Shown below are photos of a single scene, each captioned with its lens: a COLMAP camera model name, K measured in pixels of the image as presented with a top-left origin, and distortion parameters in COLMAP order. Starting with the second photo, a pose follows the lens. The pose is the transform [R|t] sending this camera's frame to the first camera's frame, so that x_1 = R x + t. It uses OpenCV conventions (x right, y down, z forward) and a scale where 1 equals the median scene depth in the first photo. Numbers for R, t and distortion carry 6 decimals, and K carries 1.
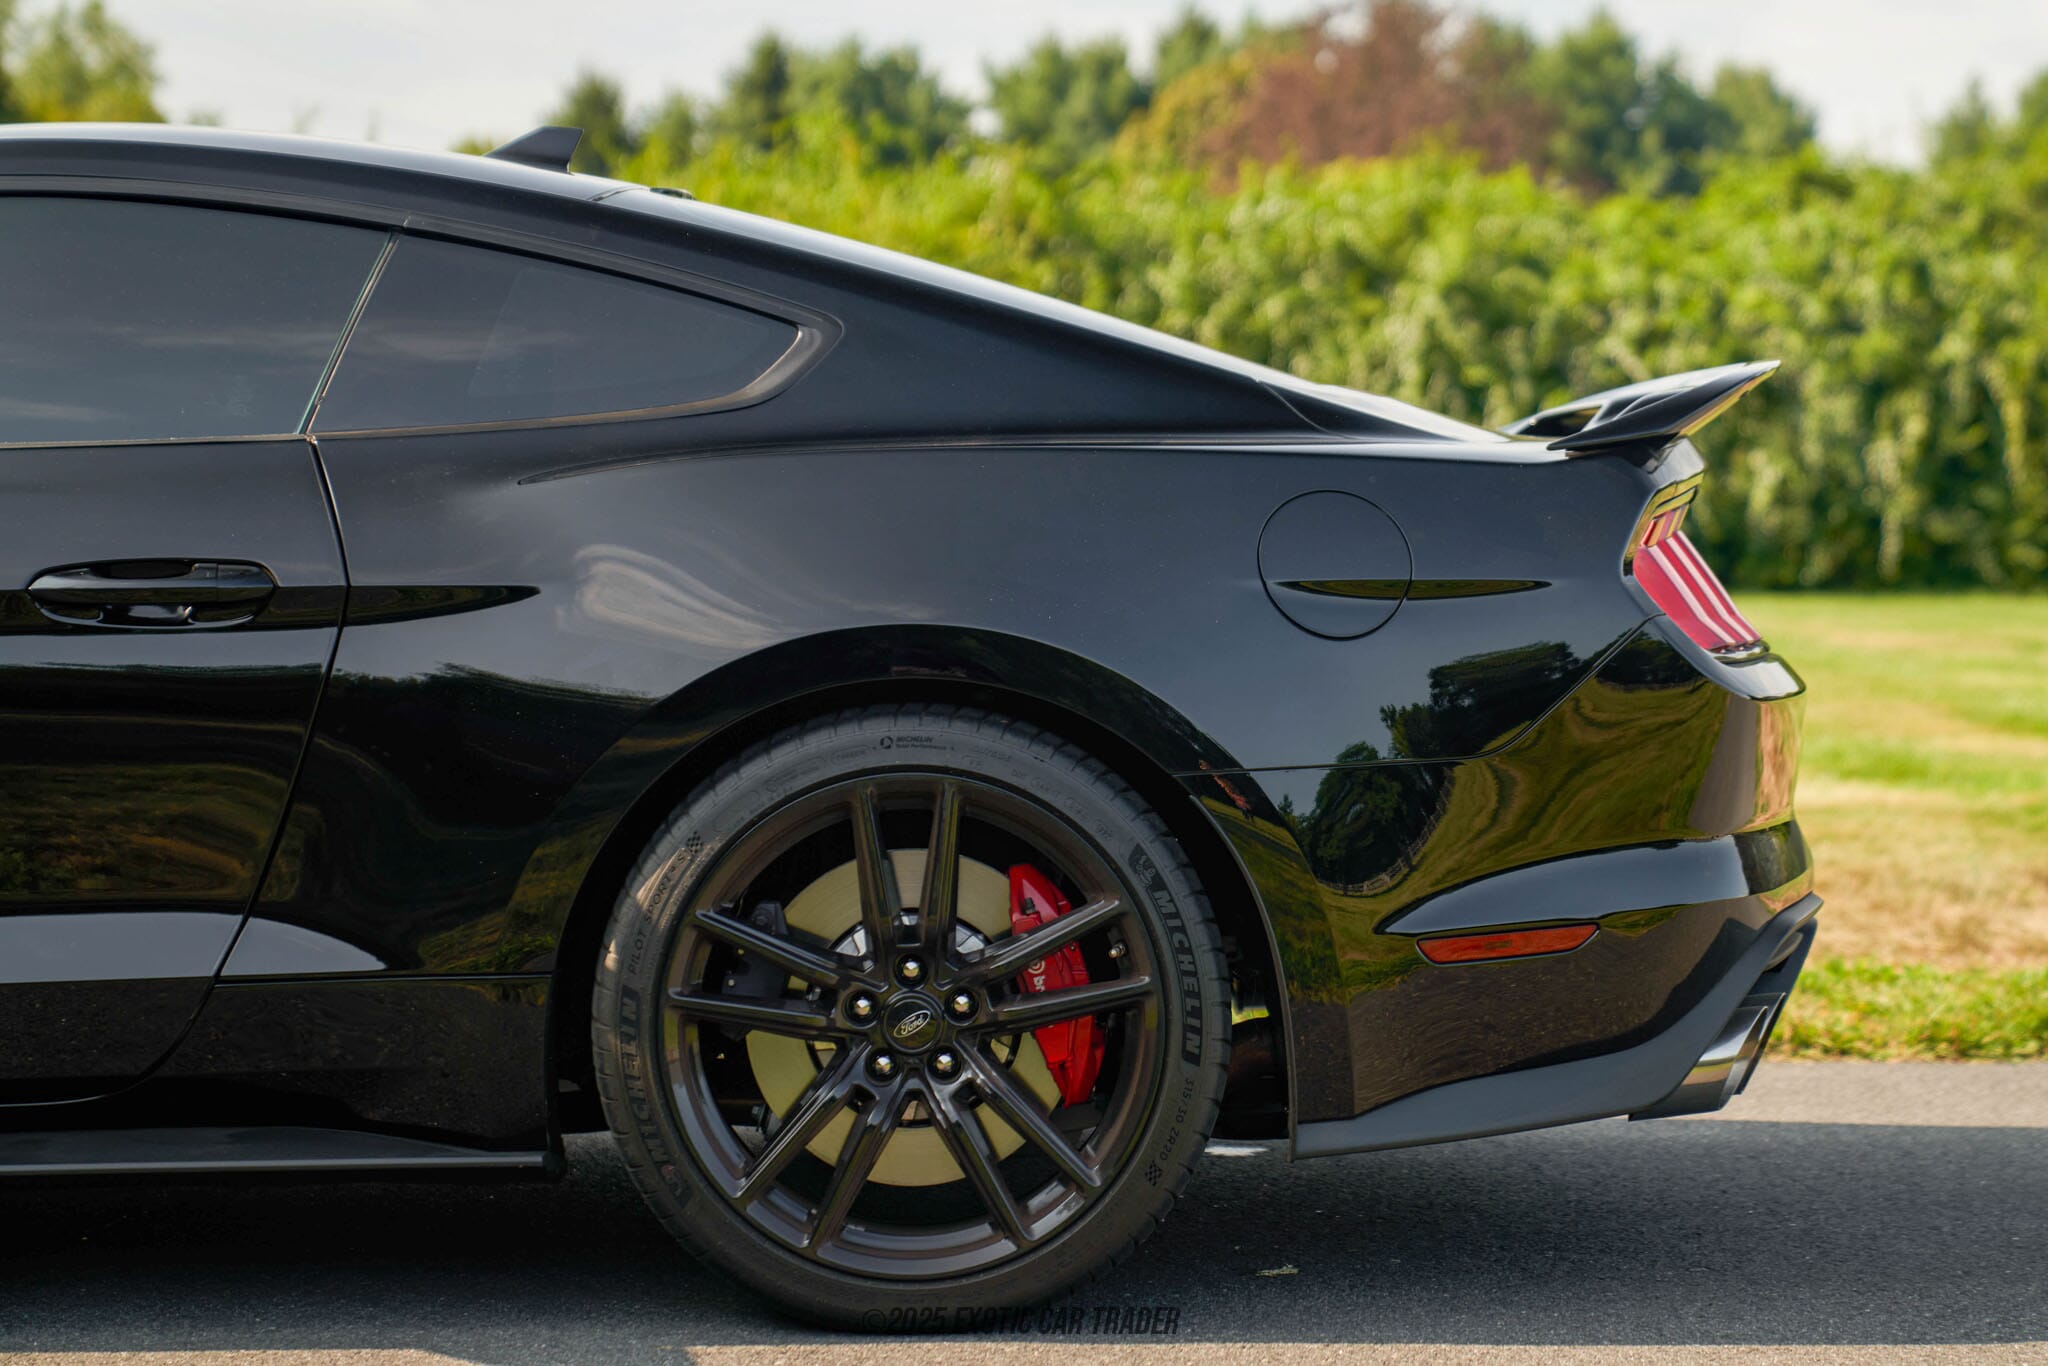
lens RADIAL K [[4108.6, 0, 1023.5], [0, 4108.6, 684.8], [0, 0, 1]] dist [-0.004023, 0.000000]
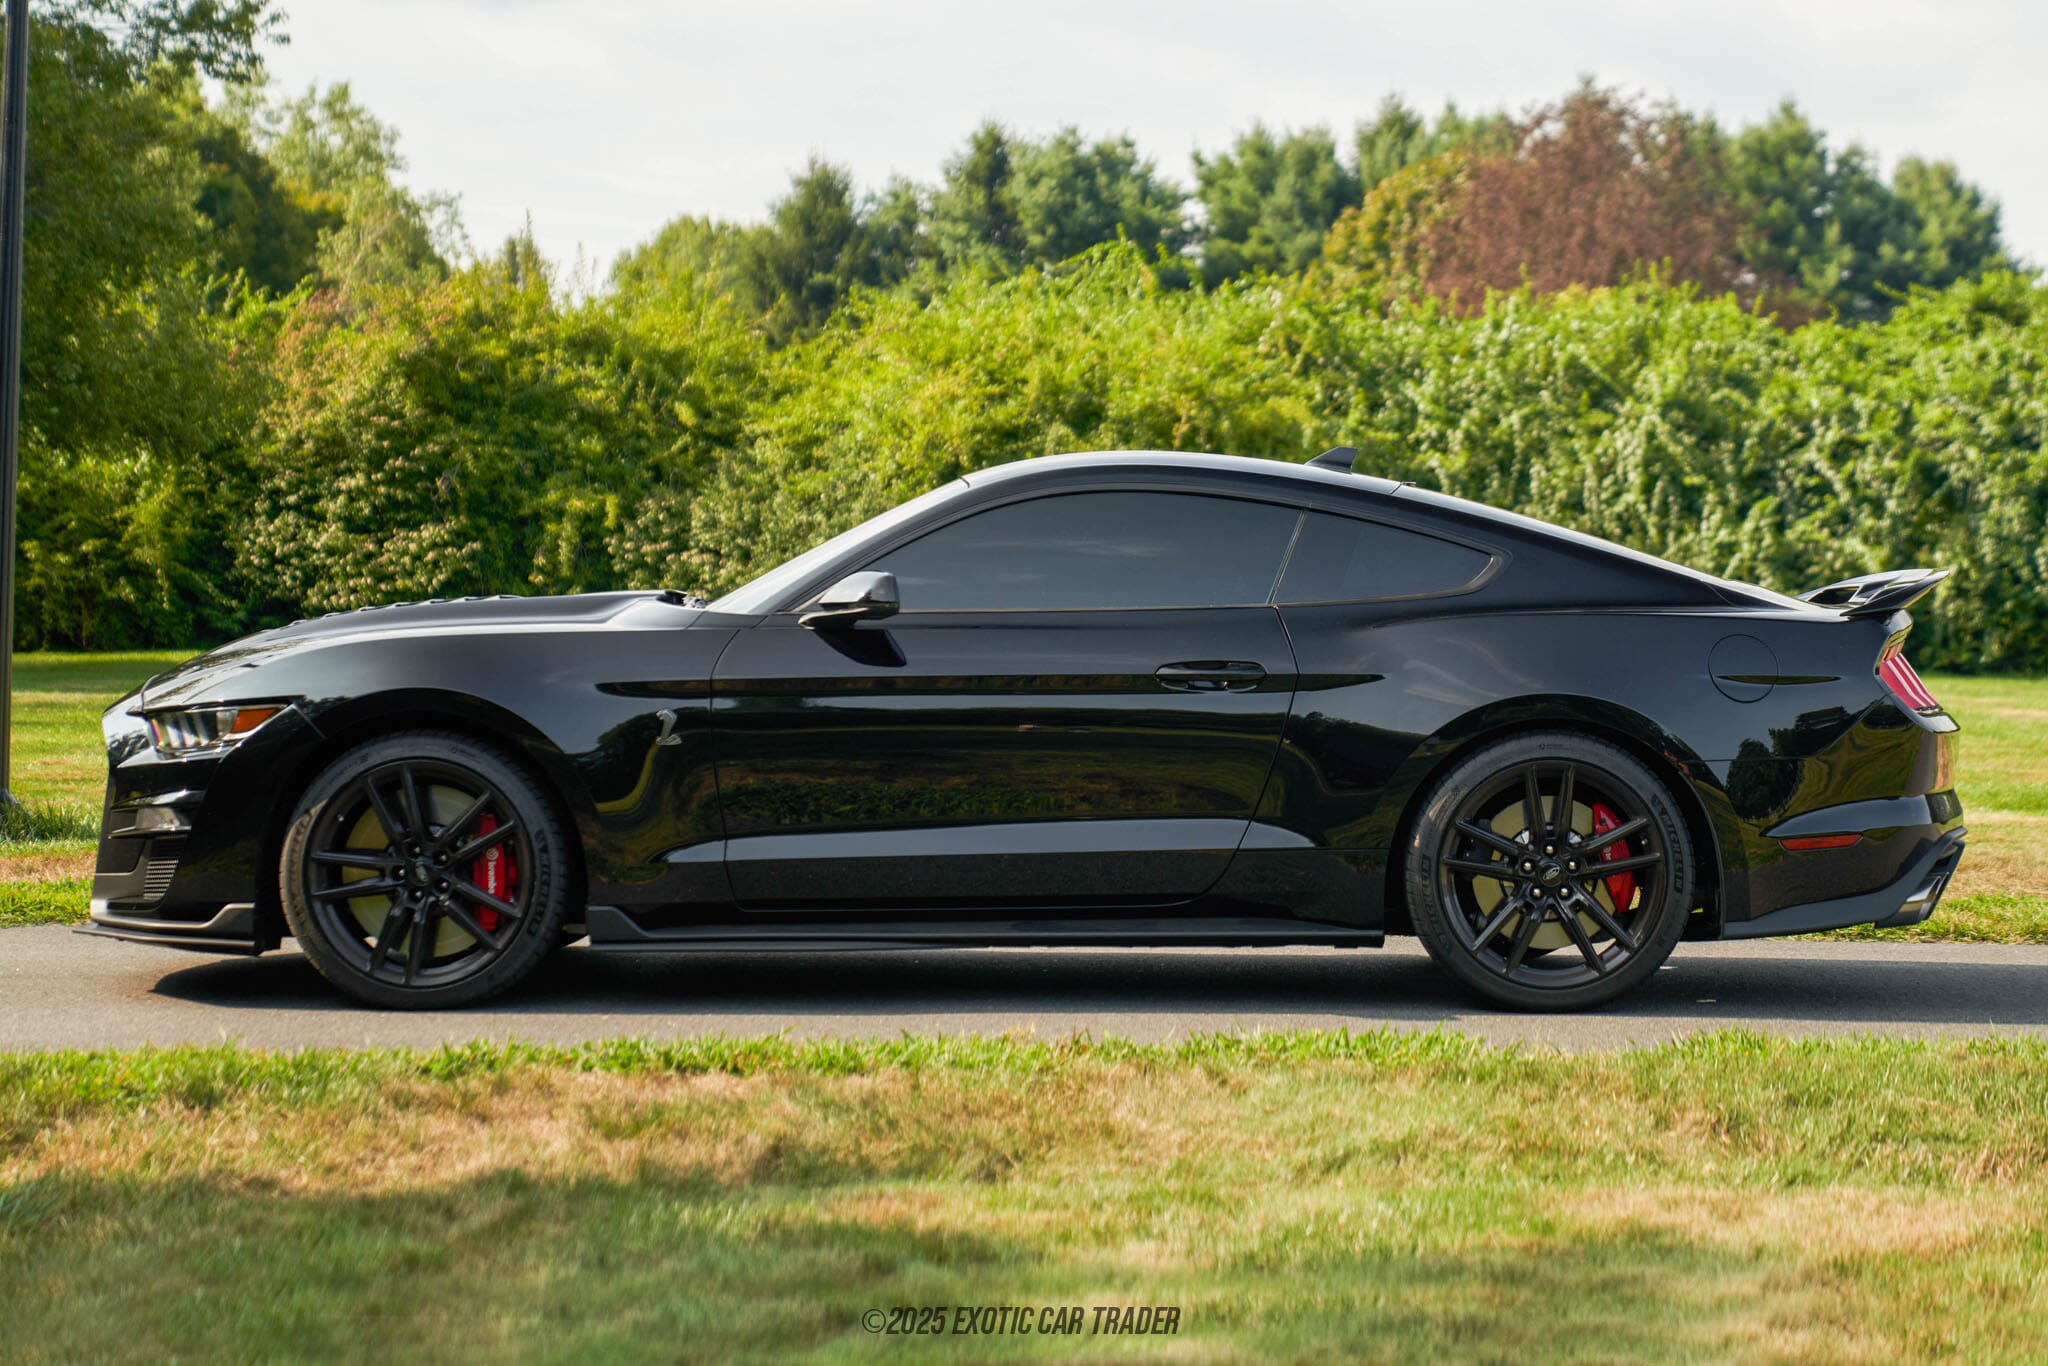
lens RADIAL K [[4108.6, 0, 1026.2], [0, 4108.6, 684.0], [0, 0, 1]] dist [-0.004023, 0.000000]
pose [[0.999078, 0.010735, -0.041578, -0.140289], [-0.011430, 0.999798, -0.016519, 0.012754], [0.041392, 0.016979, 0.998999, -0.786762]]
